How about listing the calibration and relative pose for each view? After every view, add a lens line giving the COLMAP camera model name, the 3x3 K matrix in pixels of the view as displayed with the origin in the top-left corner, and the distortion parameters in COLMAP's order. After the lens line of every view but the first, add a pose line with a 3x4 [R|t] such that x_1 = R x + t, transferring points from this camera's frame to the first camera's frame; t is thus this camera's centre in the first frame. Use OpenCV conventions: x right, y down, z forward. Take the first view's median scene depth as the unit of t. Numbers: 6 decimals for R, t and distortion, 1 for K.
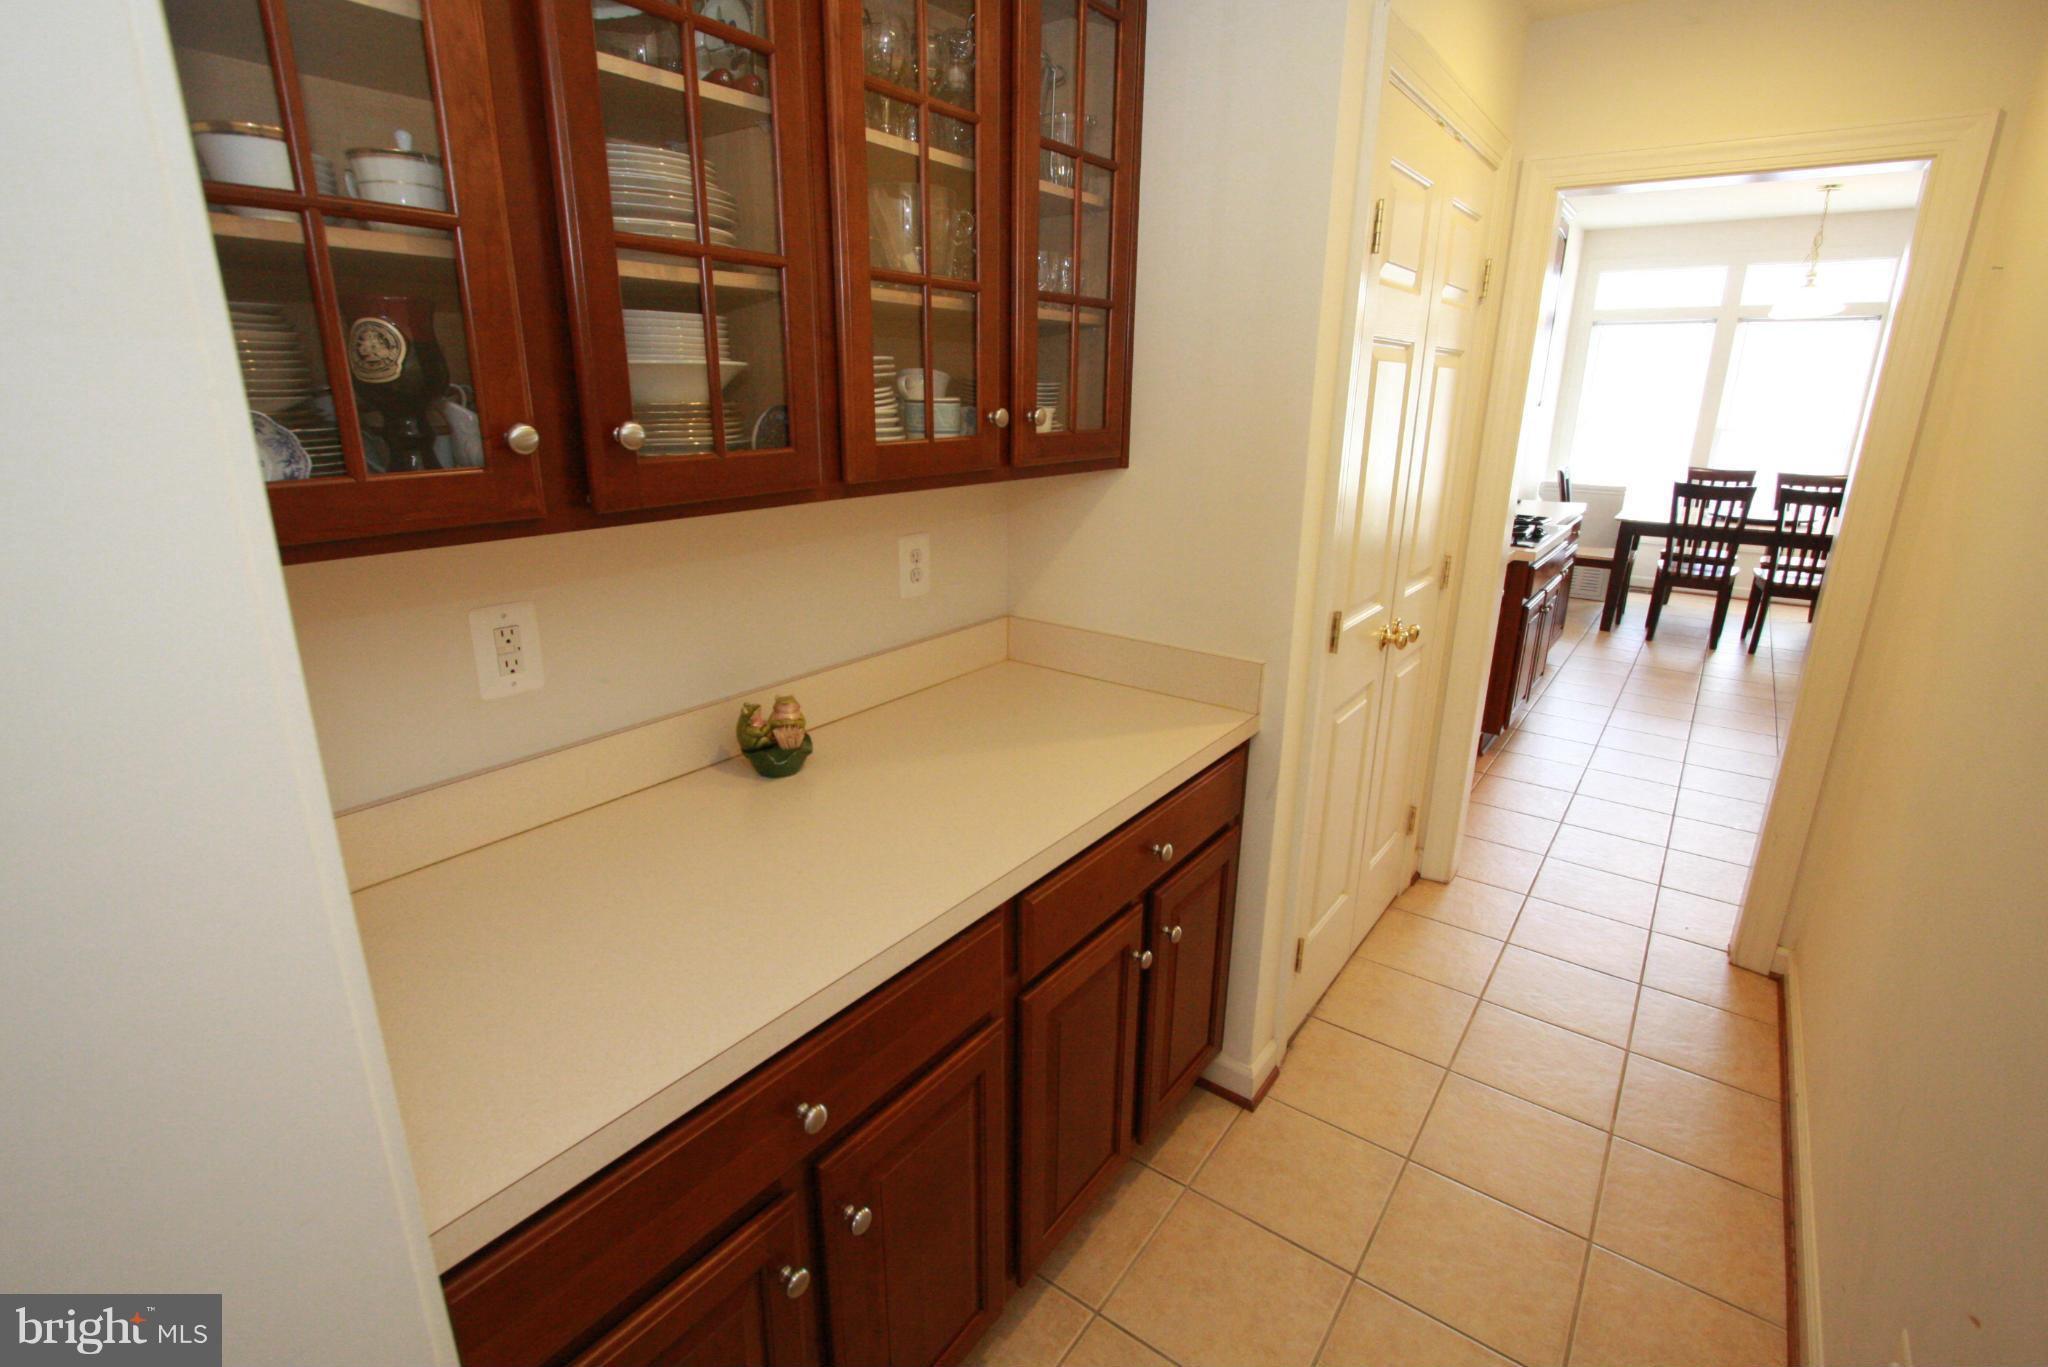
lens RADIAL K [[953.0, 0, 1023.4], [0, 953.0, 679.7], [0, 0, 1]] dist [-0.015931, -0.000423]
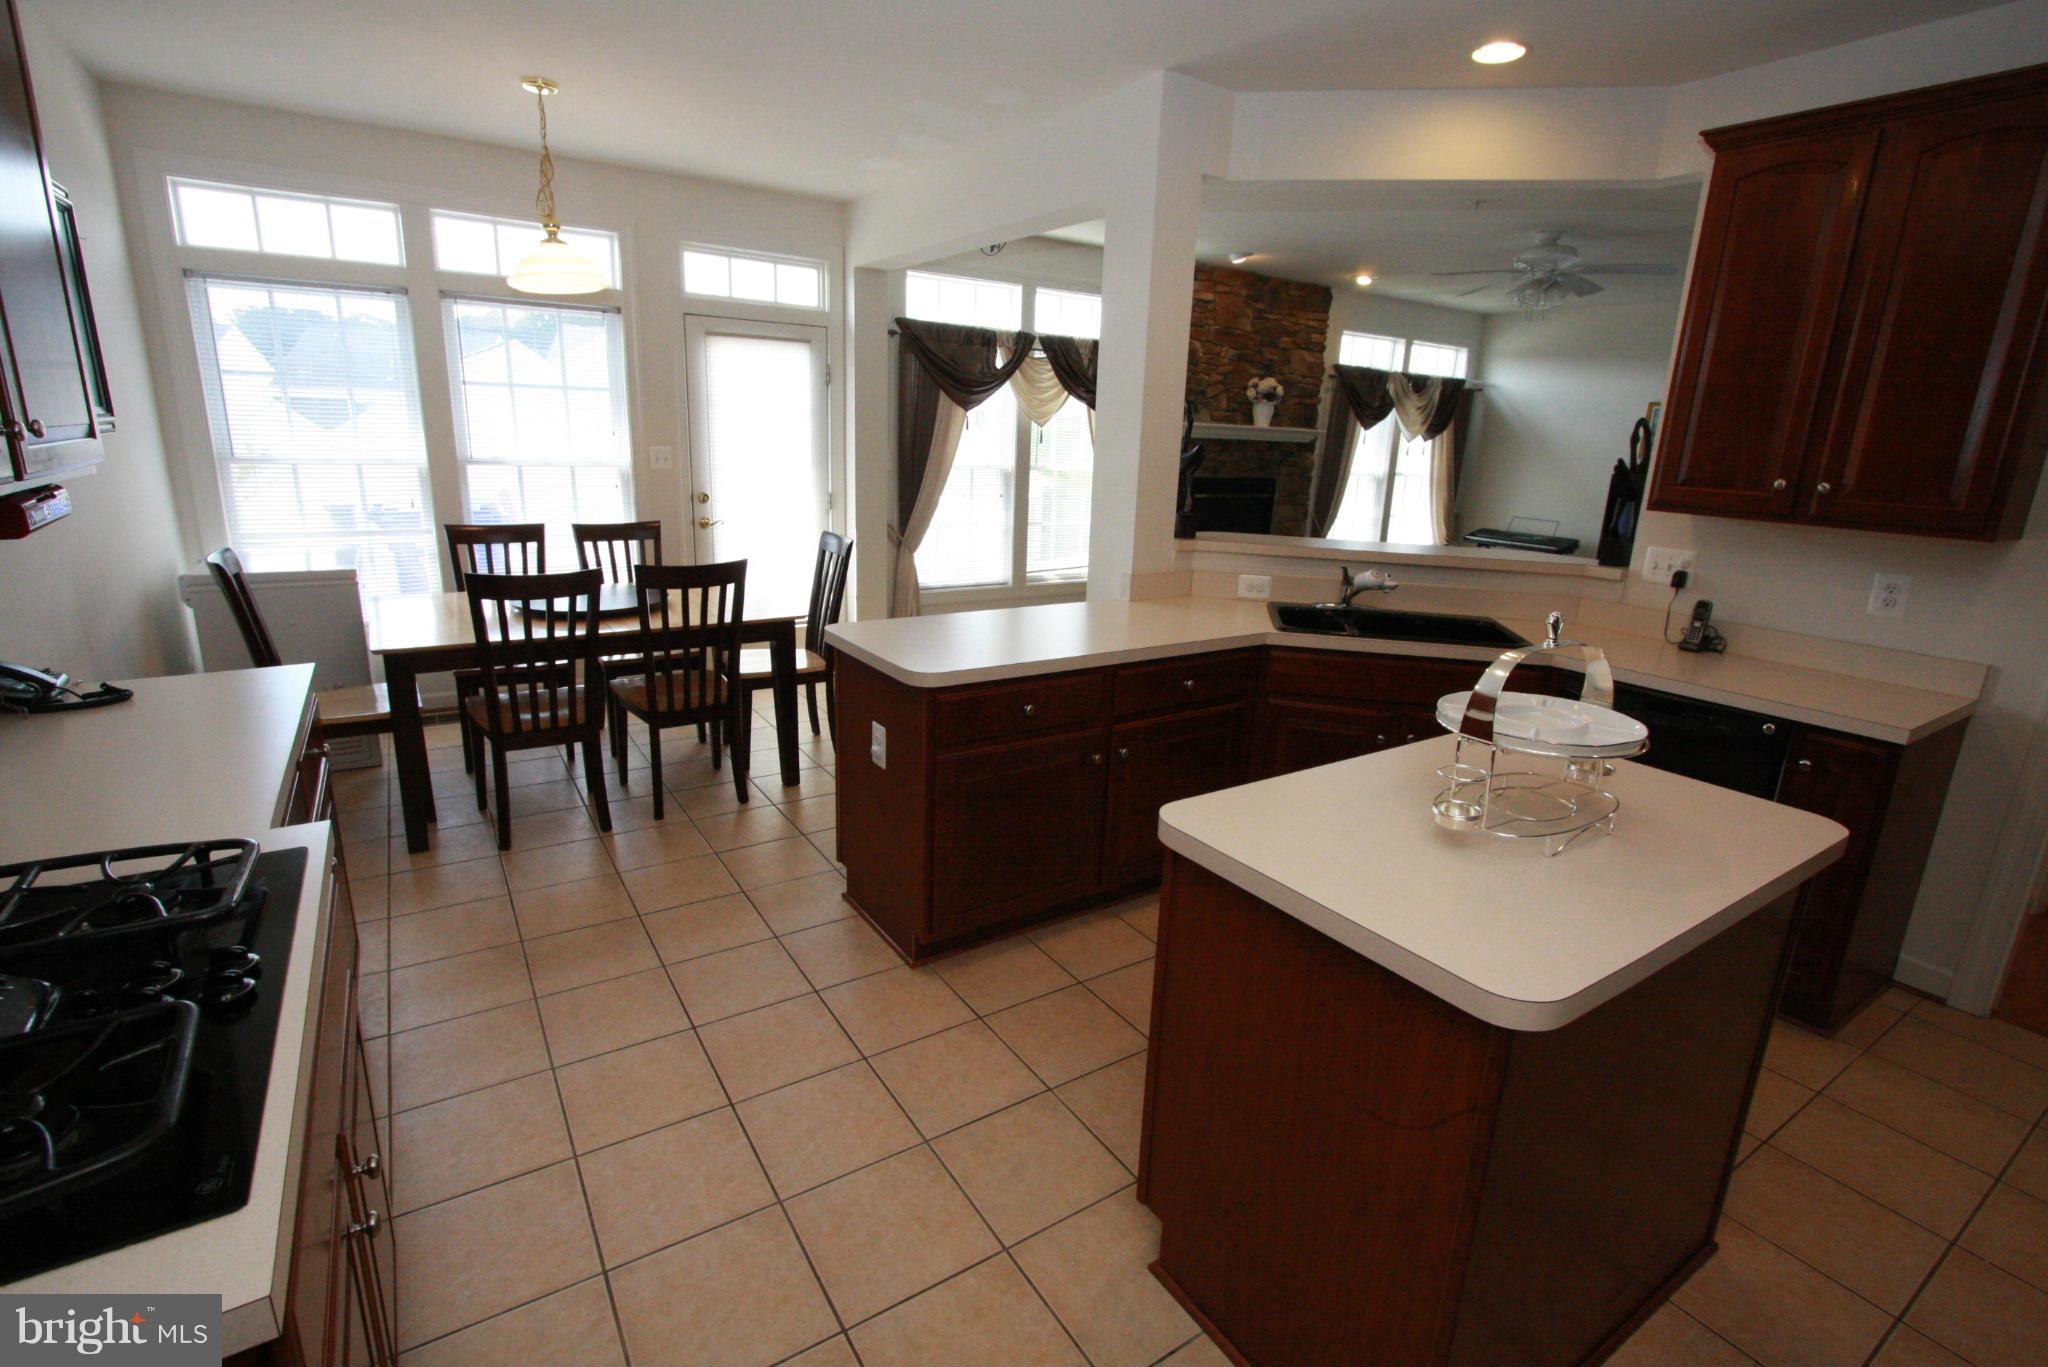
lens RADIAL K [[953.0, 0, 1025.0], [0, 953.0, 685.4], [0, 0, 1]] dist [-0.015931, -0.000423]
pose [[0.355292, -0.231492, 0.905637, 0.264290], [0.244967, 0.958047, 0.148785, -0.128213], [-0.902086, 0.168989, 0.397095, 0.447259]]
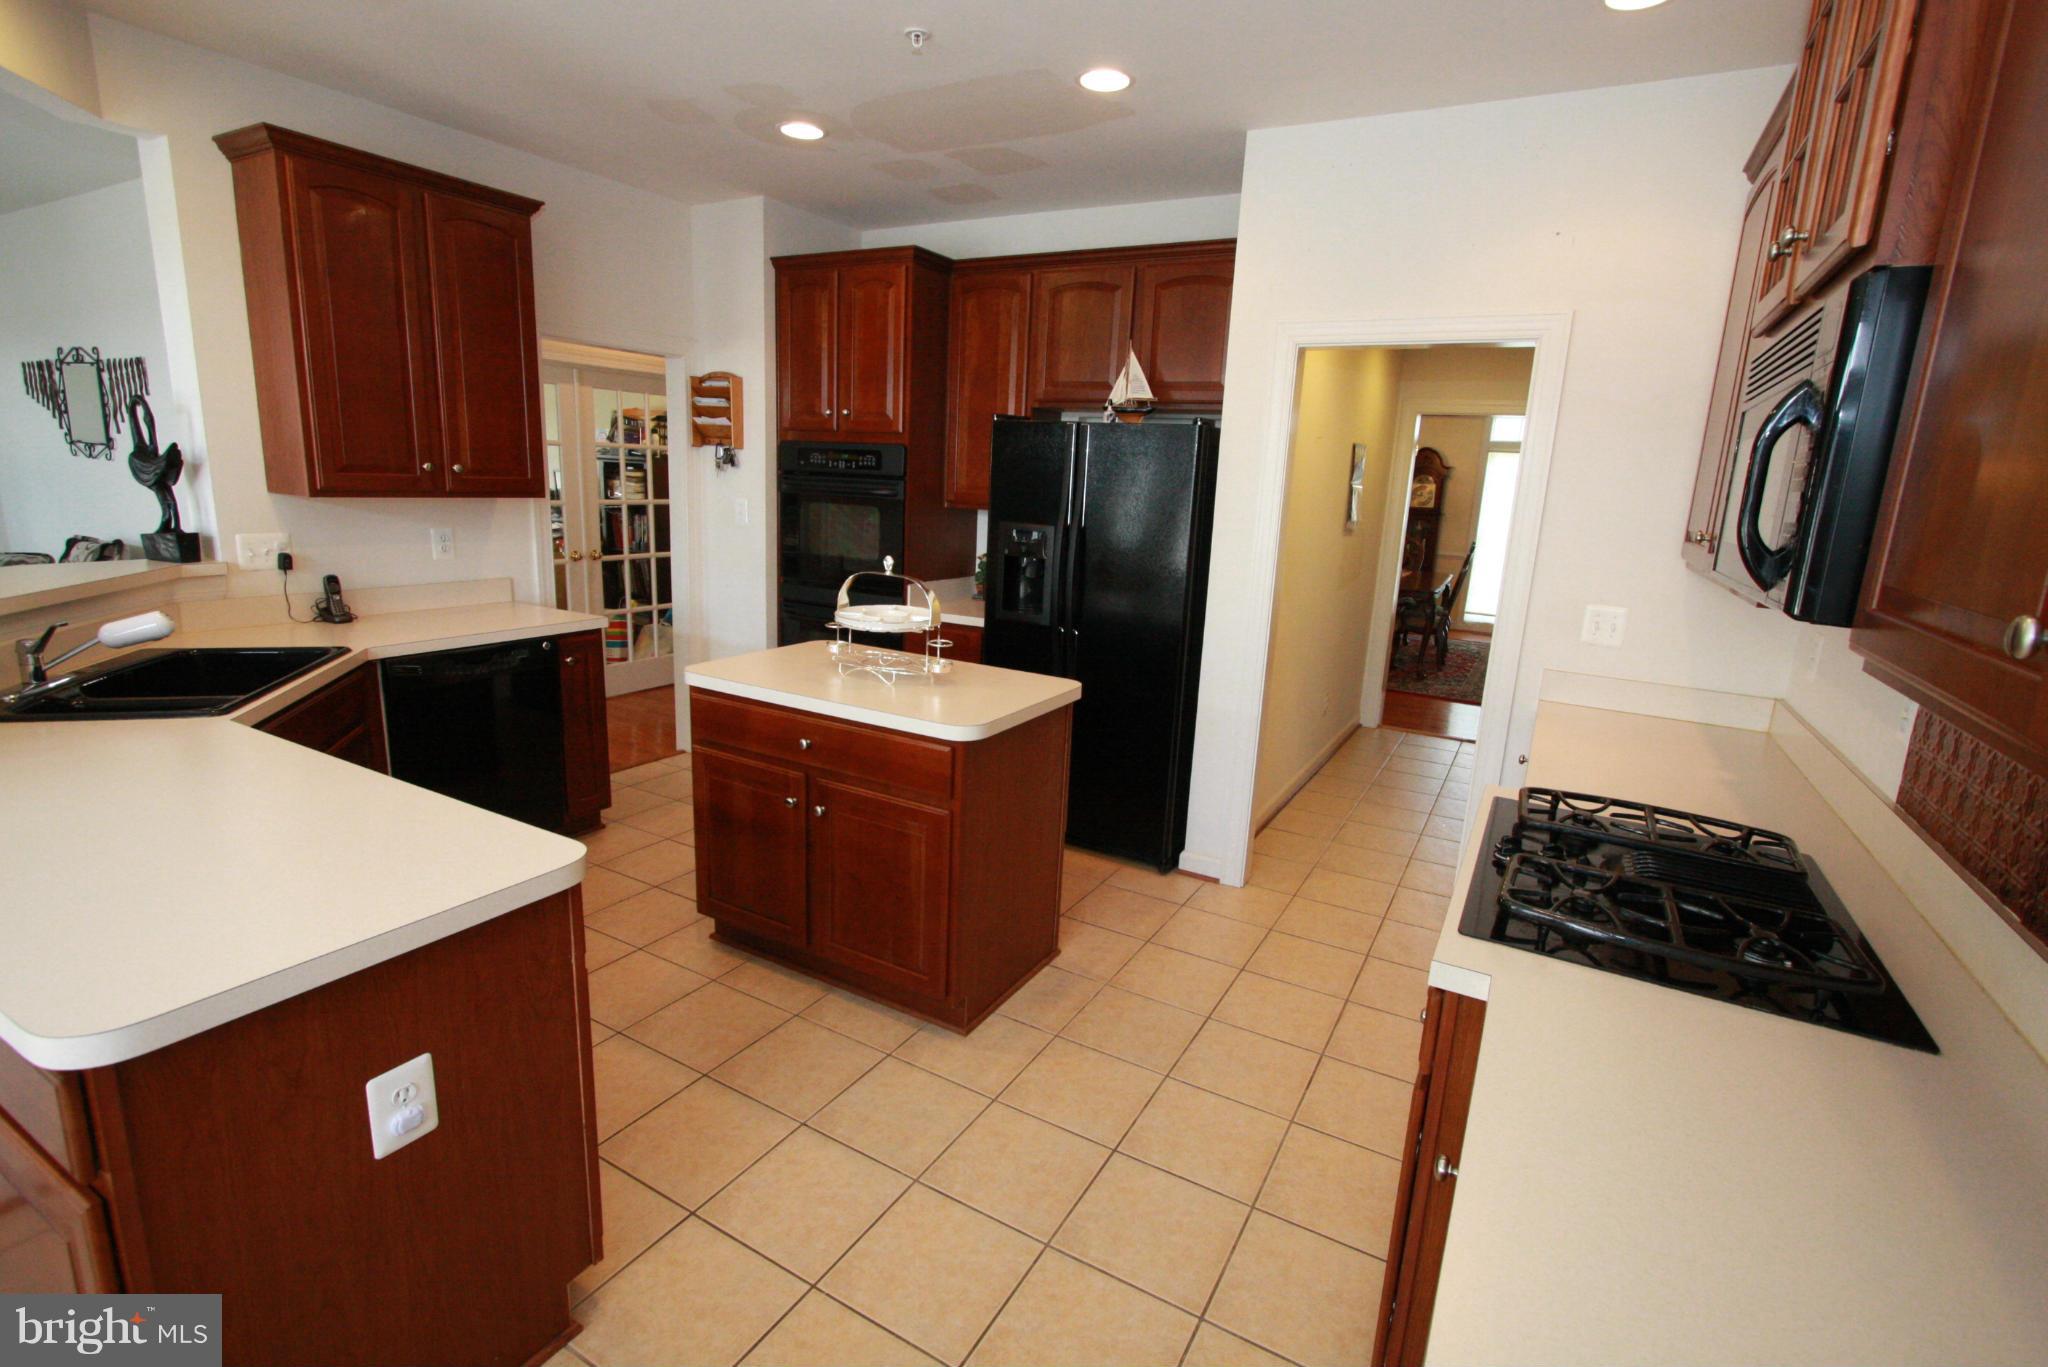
lens RADIAL K [[953.0, 0, 1033.6], [0, 953.0, 678.1], [0, 0, 1]] dist [-0.015931, -0.000423]
pose [[-0.991858, -0.022352, -0.125374, 0.522627], [-0.081428, 0.868251, 0.489397, -0.253097], [0.097917, 0.495621, -0.863002, 0.844114]]
